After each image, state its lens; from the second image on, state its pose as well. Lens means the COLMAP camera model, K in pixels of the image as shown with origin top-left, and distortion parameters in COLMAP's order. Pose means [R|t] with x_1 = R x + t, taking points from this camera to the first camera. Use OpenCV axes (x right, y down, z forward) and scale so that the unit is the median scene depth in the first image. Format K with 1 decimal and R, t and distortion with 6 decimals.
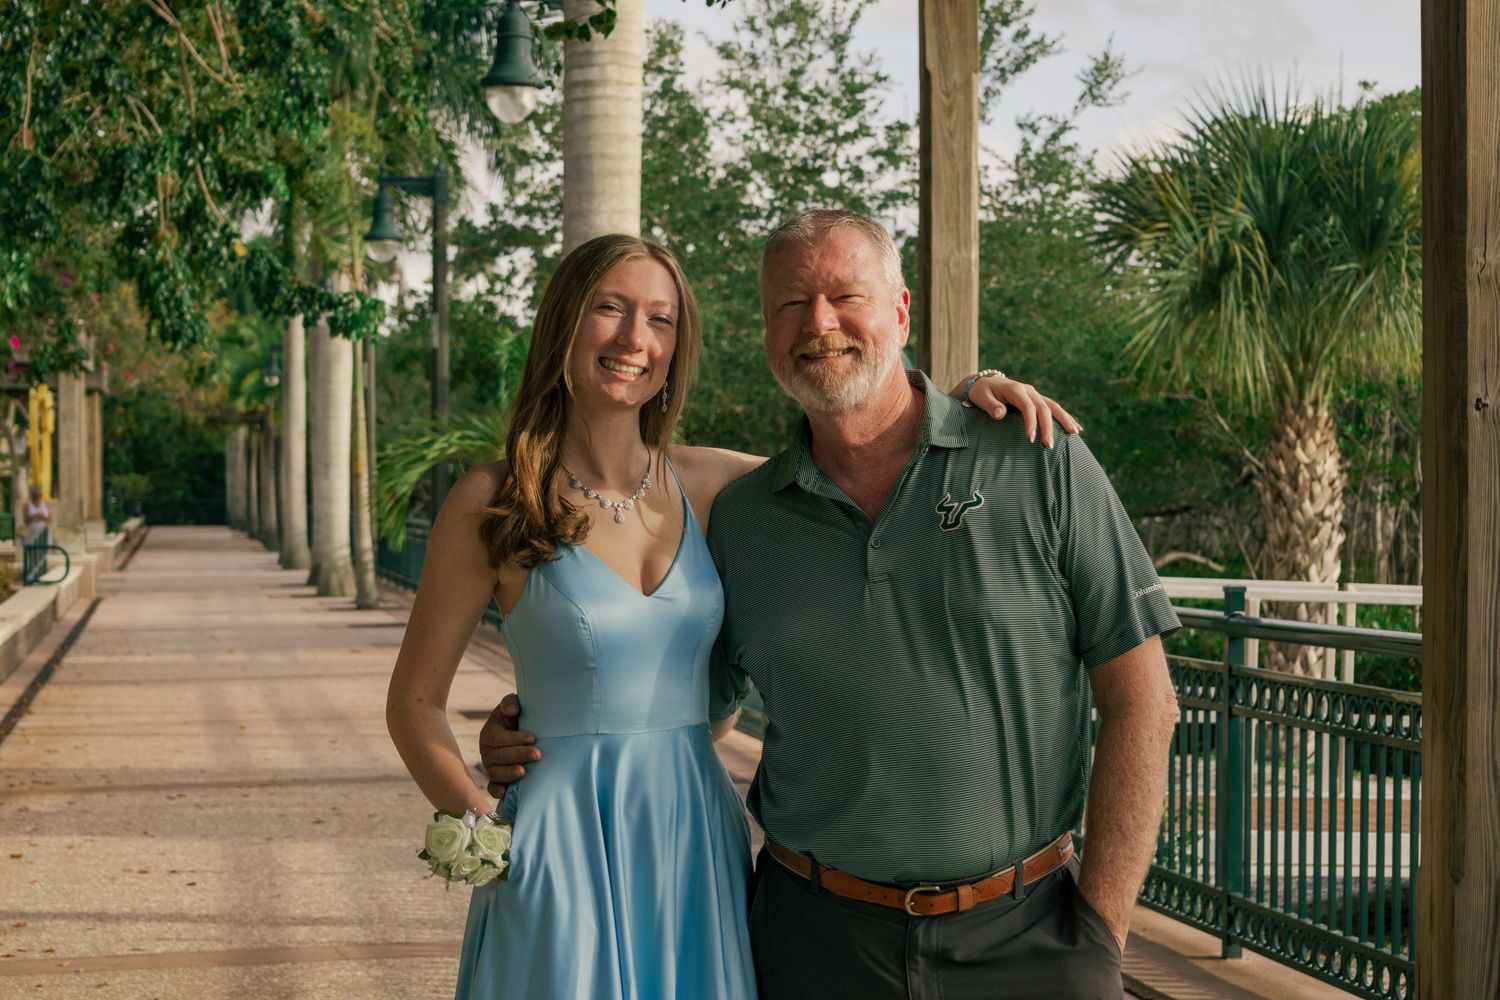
lens RADIAL K [[3061.0, 0, 752.5], [0, 3061.0, 525.7], [0, 0, 1]] dist [0.016729, 0.016470]
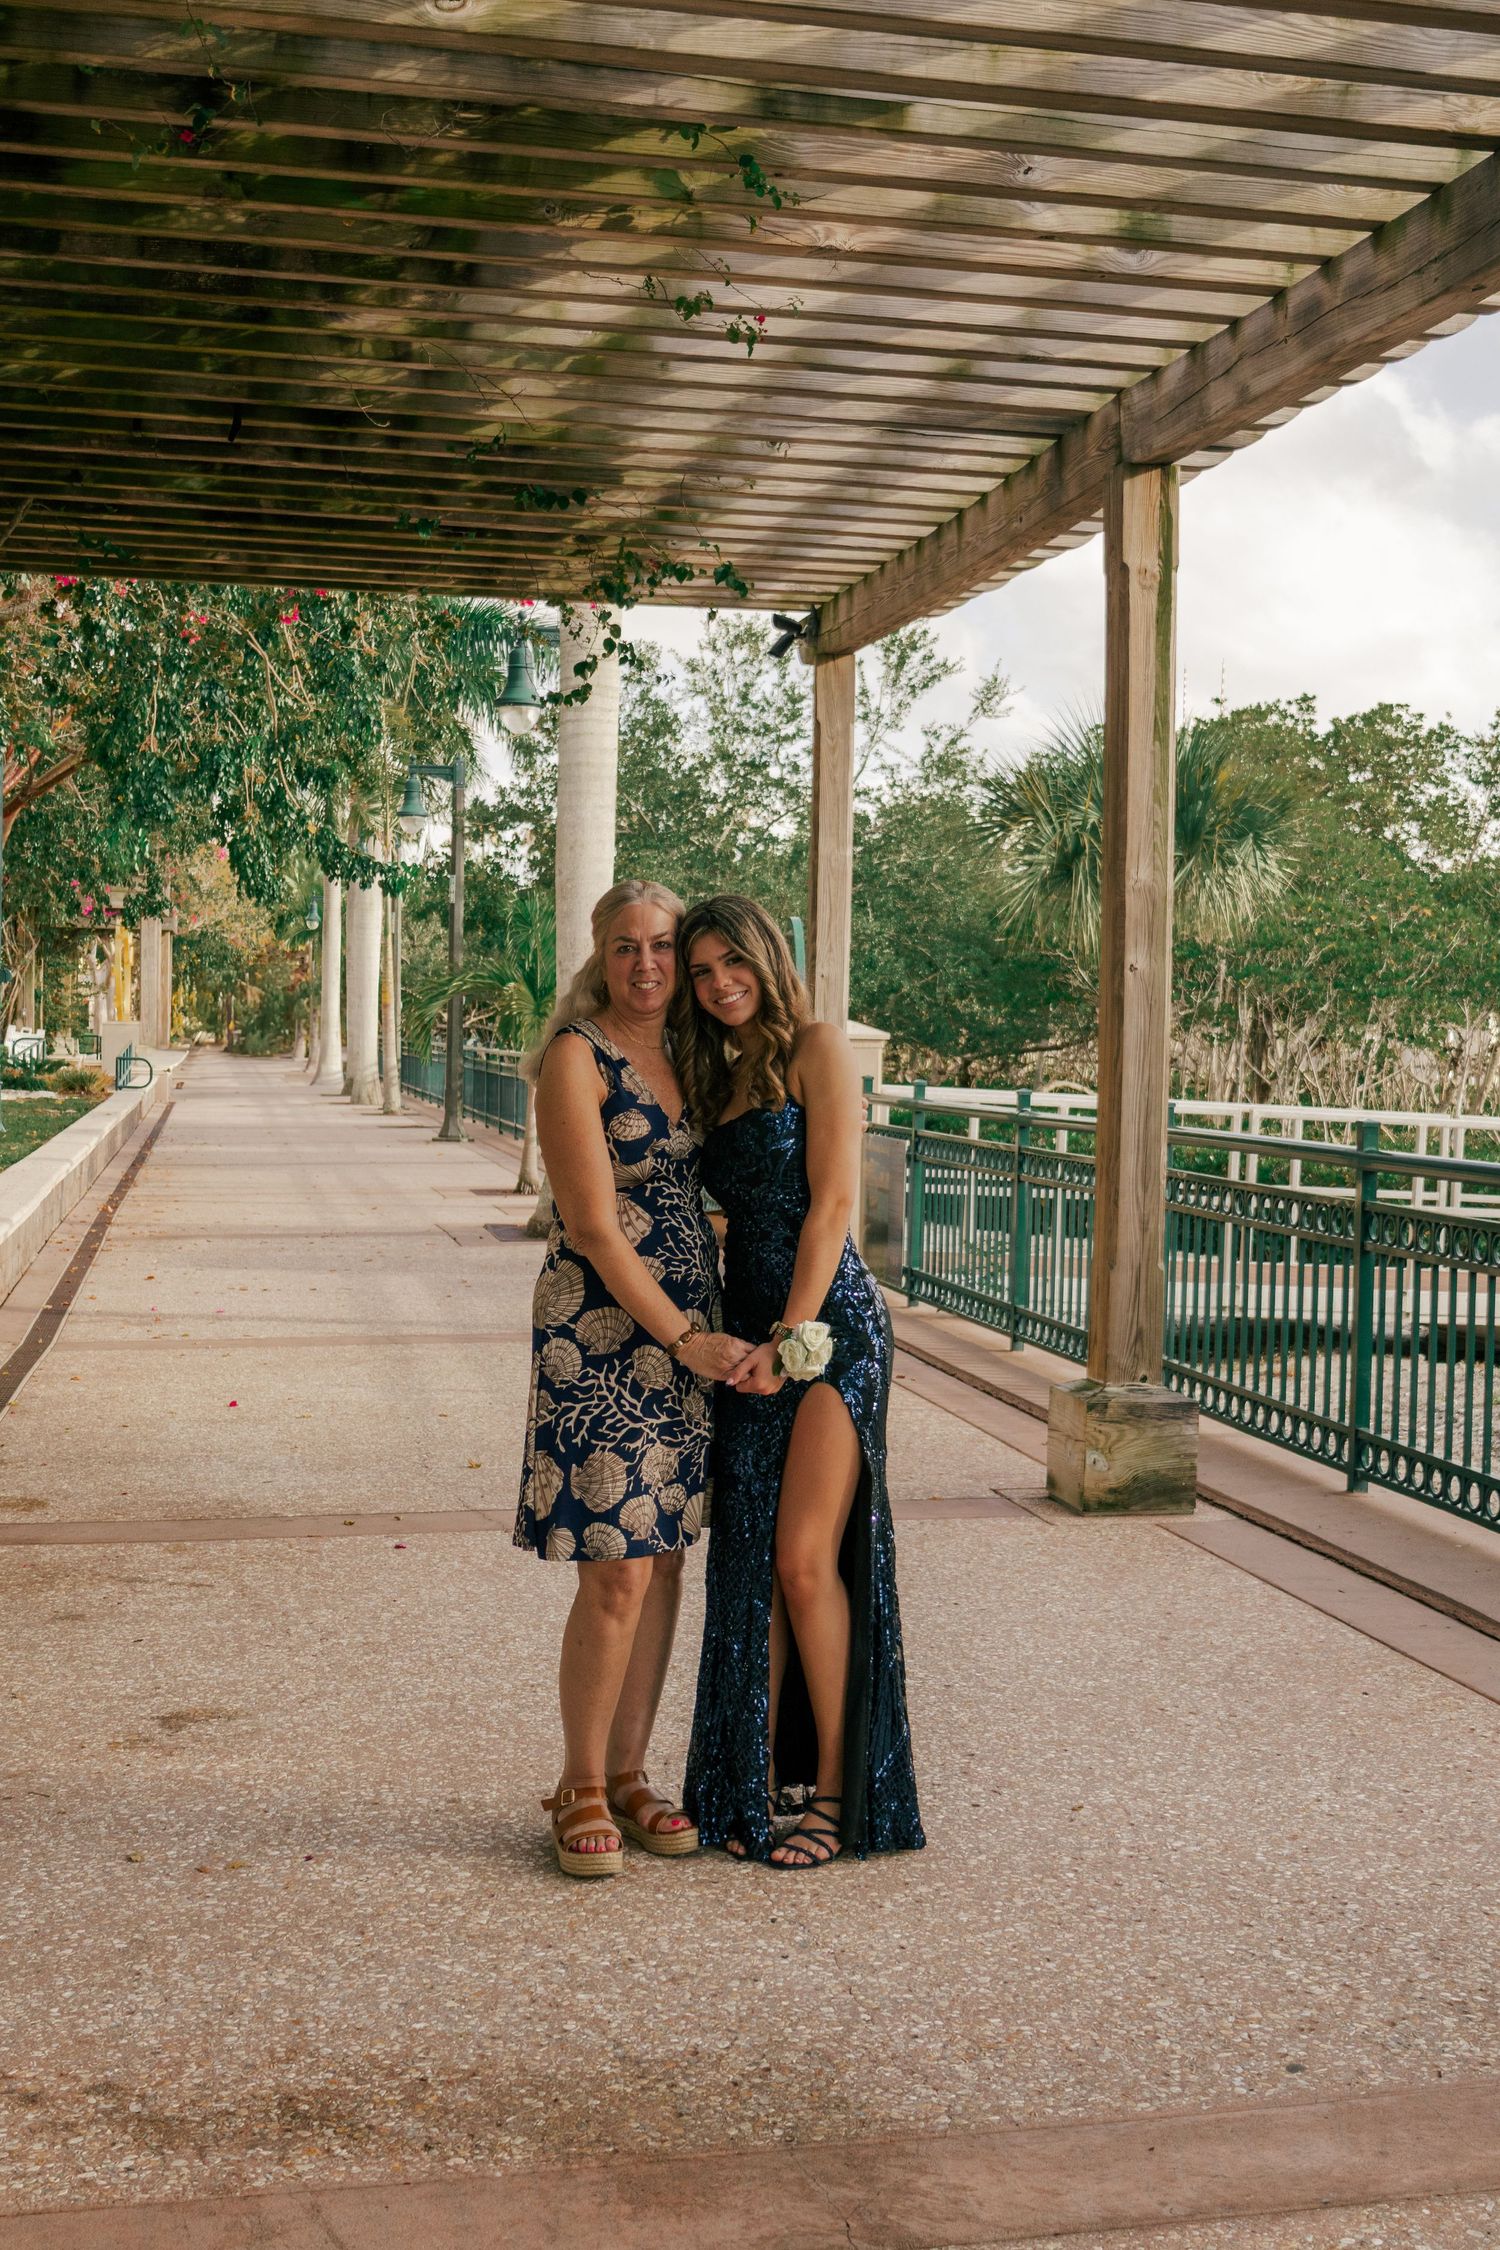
lens RADIAL K [[2721.5, 0, 753.0], [0, 2721.5, 1117.6], [0, 0, 1]] dist [-0.067863, 0.065571]
pose [[0.999778, 0.017546, 0.011695, 0.007992], [-0.017797, 0.999606, 0.021690, 0.003428], [-0.011310, -0.021893, 0.999696, -0.126905]]
